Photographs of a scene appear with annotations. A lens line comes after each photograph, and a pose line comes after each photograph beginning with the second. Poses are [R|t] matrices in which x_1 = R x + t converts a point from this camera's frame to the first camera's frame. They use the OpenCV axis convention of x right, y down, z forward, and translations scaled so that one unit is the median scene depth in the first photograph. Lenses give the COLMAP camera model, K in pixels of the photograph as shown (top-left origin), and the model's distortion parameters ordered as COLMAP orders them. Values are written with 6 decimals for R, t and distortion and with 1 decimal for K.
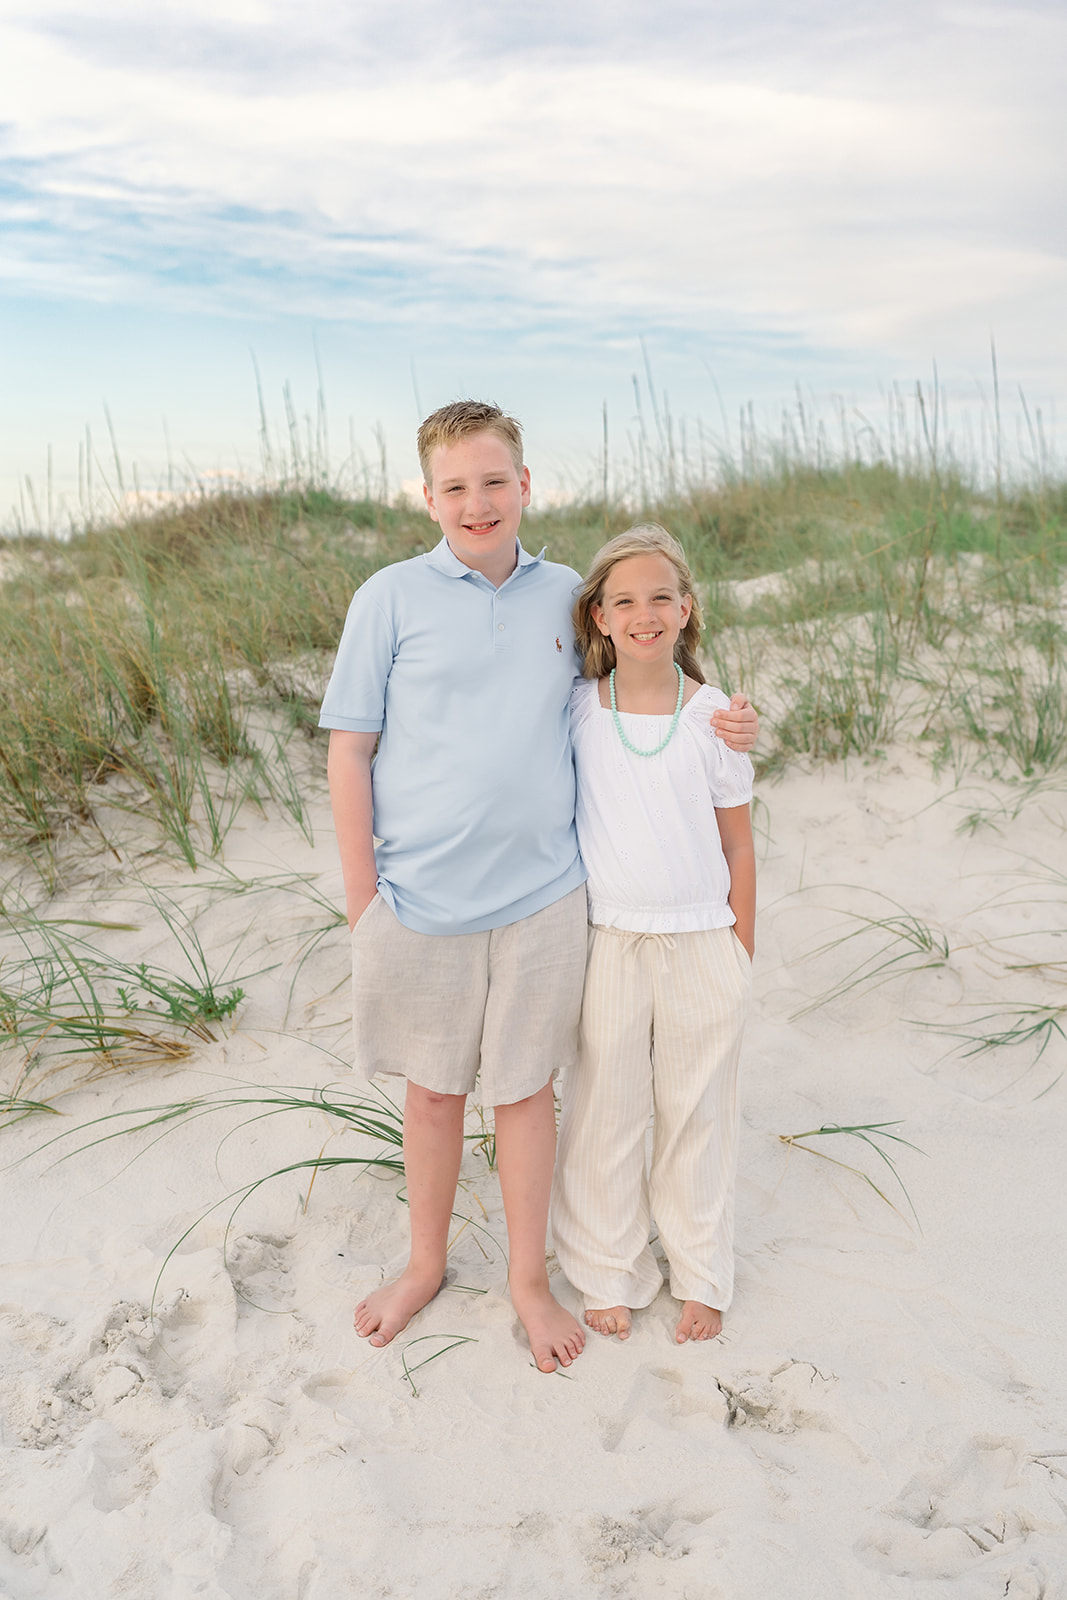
lens RADIAL K [[1659.3, 0, 534.1], [0, 1659.3, 721.2], [0, 0, 1]] dist [-0.003151, 0.000609]
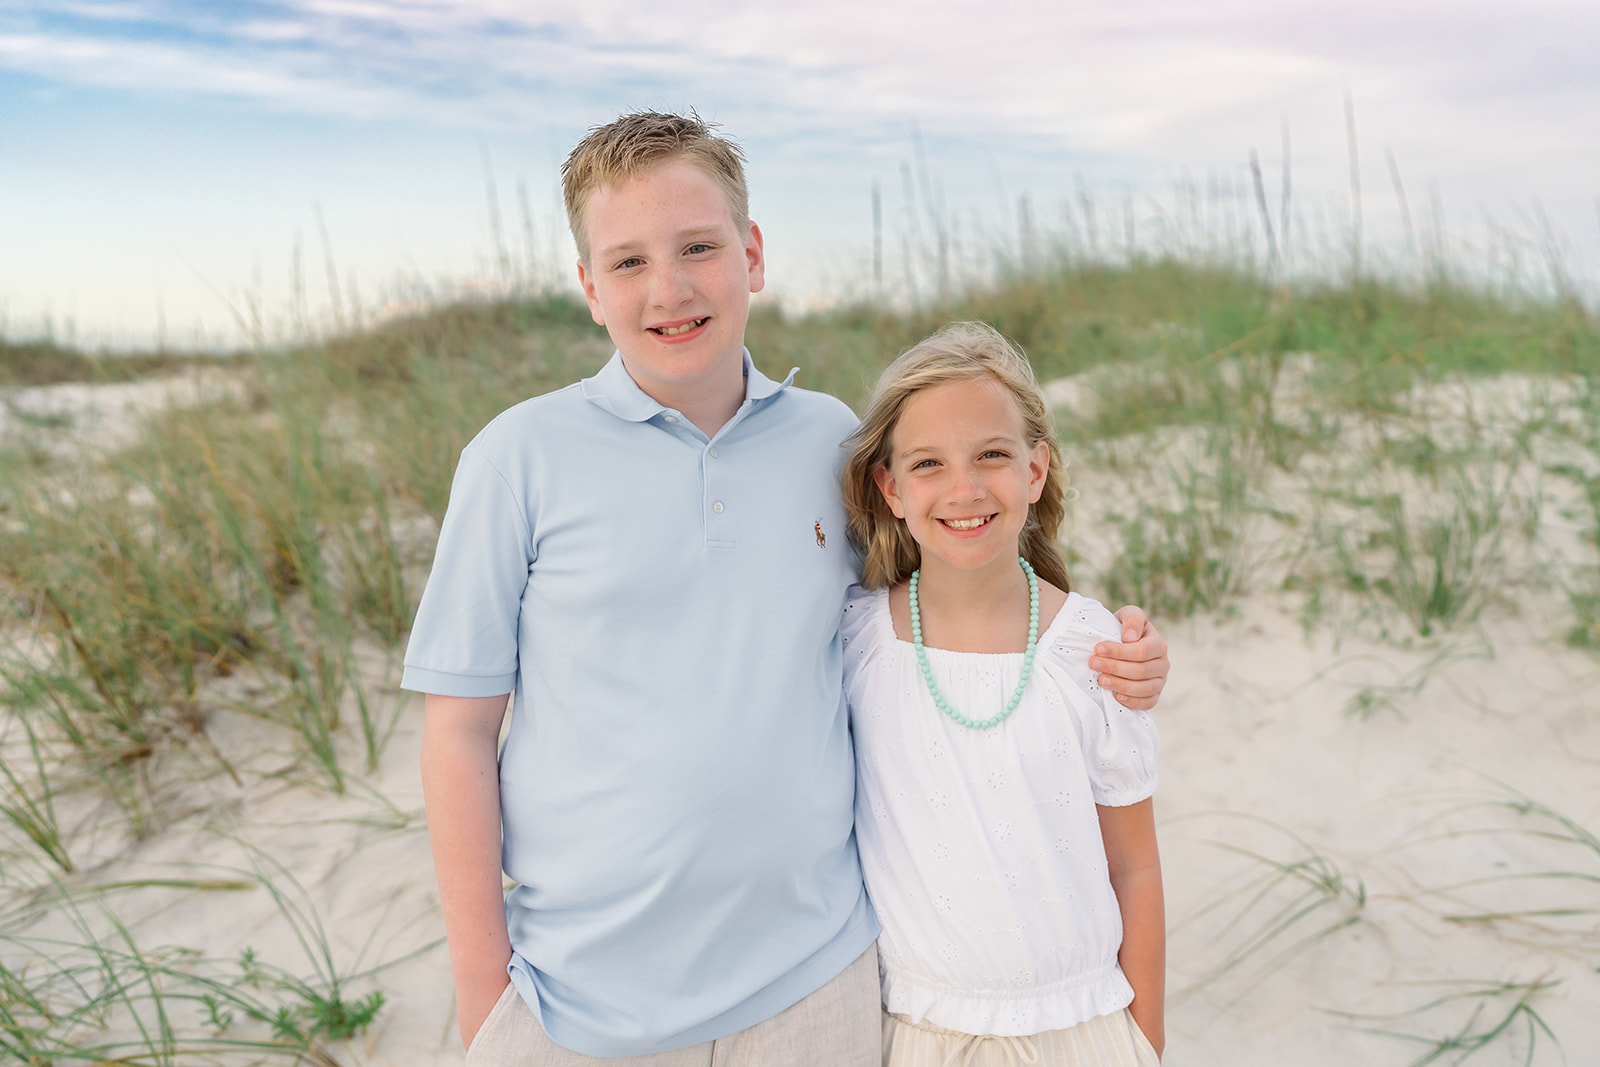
lens RADIAL K [[1673.3, 0, 797.2], [0, 1673.3, 409.3], [0, 0, 1]] dist [-0.001465, -0.010977]
pose [[0.999876, -0.015651, -0.001890, 0.004316], [0.015479, 0.997389, -0.070541, -0.027248], [0.002989, 0.070503, 0.997507, 0.238039]]
